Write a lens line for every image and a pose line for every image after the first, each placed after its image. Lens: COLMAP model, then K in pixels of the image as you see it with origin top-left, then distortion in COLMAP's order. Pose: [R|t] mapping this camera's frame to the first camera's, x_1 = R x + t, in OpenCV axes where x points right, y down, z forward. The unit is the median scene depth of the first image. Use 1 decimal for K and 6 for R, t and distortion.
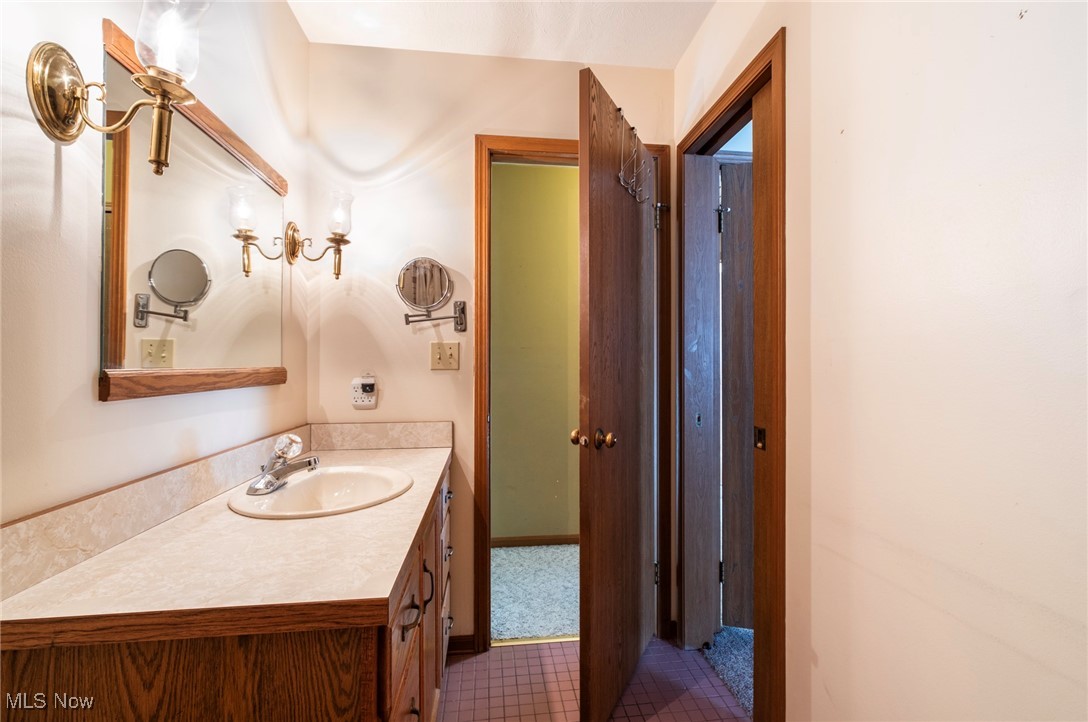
lens RADIAL K [[460.2, 0, 543.6], [0, 460.2, 360.1], [0, 0, 1]] dist [-0.005683, 0.000947]
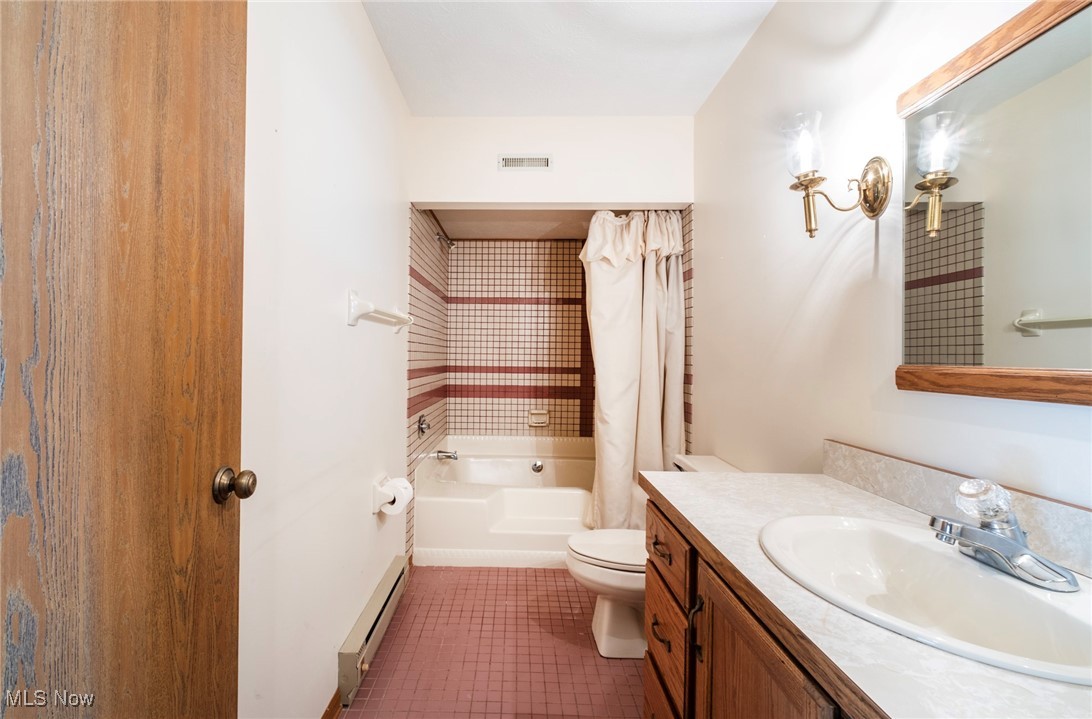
lens RADIAL K [[461.9, 0, 545.9], [0, 461.9, 359.0], [0, 0, 1]] dist [-0.005683, 0.000947]
pose [[-0.998249, -0.011611, 0.057994, -0.027032], [-0.011740, 0.999929, -0.001879, 0.016330], [-0.057968, -0.002557, -0.998315, 2.135606]]
